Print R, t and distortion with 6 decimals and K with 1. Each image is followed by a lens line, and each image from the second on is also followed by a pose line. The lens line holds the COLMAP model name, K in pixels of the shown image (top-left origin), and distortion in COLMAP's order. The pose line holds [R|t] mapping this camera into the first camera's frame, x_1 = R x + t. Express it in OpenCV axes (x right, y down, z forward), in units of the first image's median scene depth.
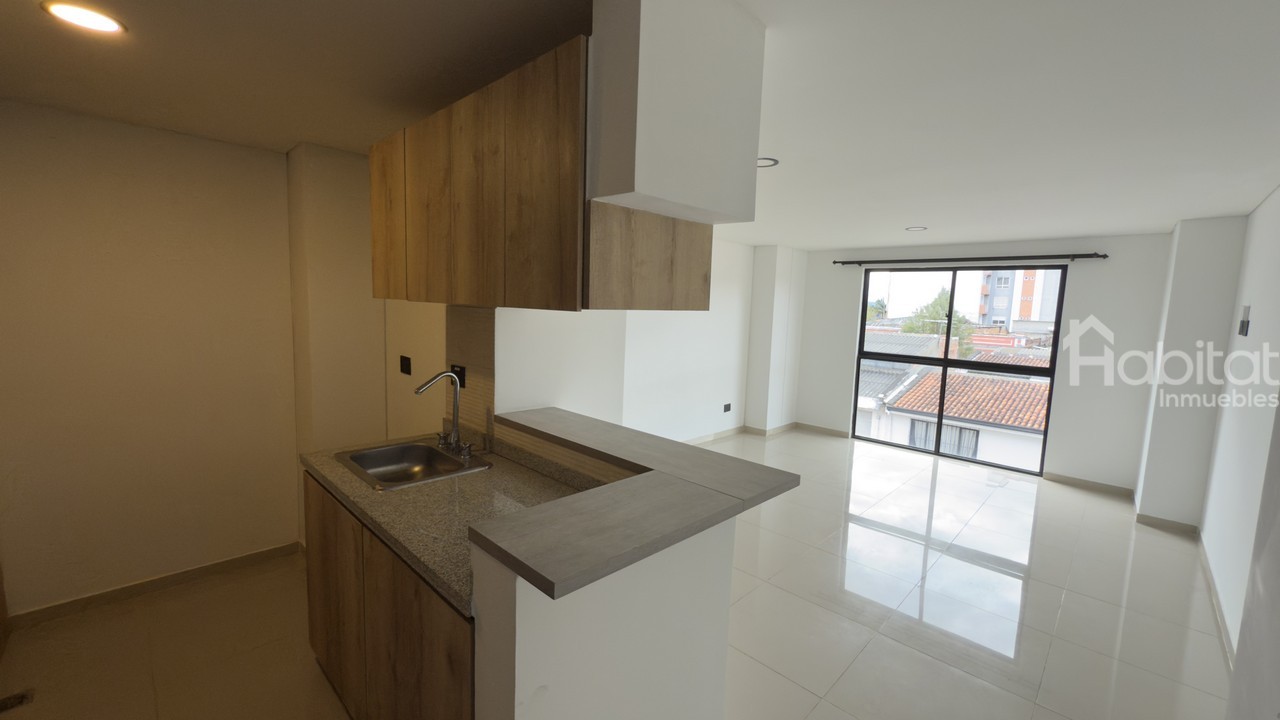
lens RADIAL K [[514.4, 0, 638.6], [0, 514.4, 355.9], [0, 0, 1]] dist [0.002025, 0.000167]
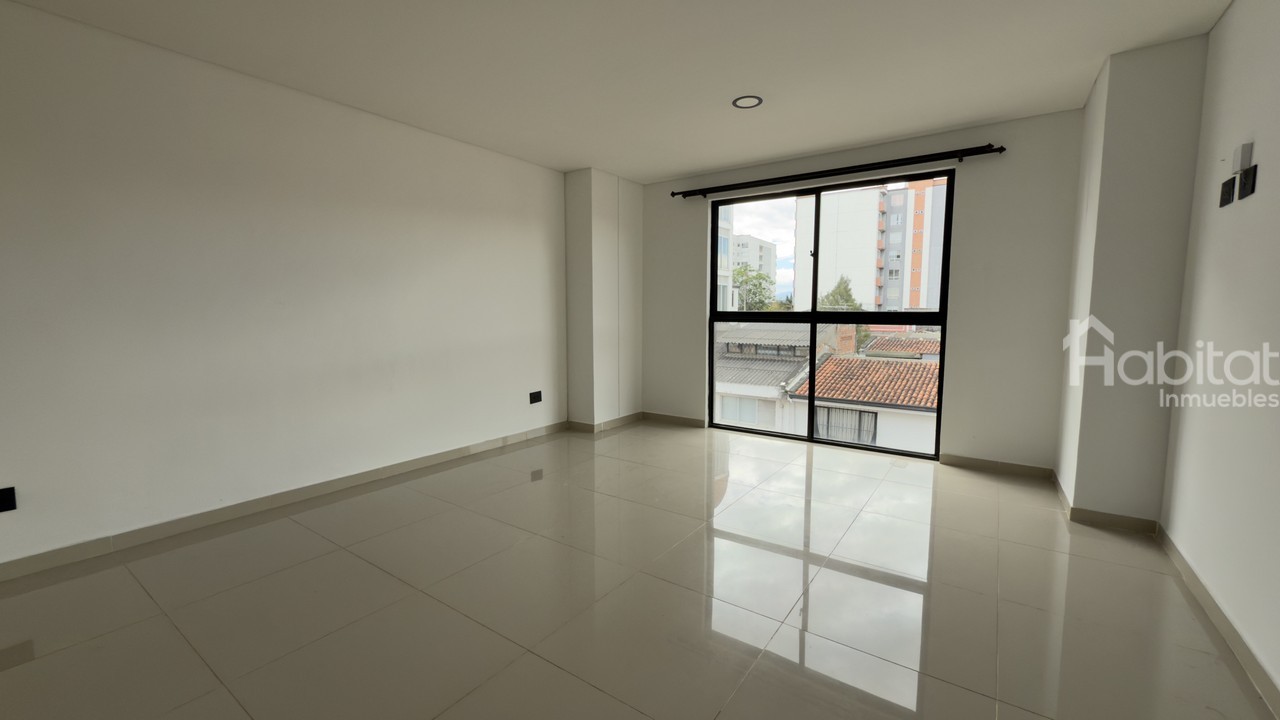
lens RADIAL K [[514.4, 0, 638.6], [0, 514.4, 355.9], [0, 0, 1]] dist [0.002025, 0.000167]
pose [[0.987858, -0.049534, 0.147251, 0.177366], [0.050858, 0.998692, -0.005239, 0.046002], [-0.146799, 0.012664, 0.989085, 0.228666]]
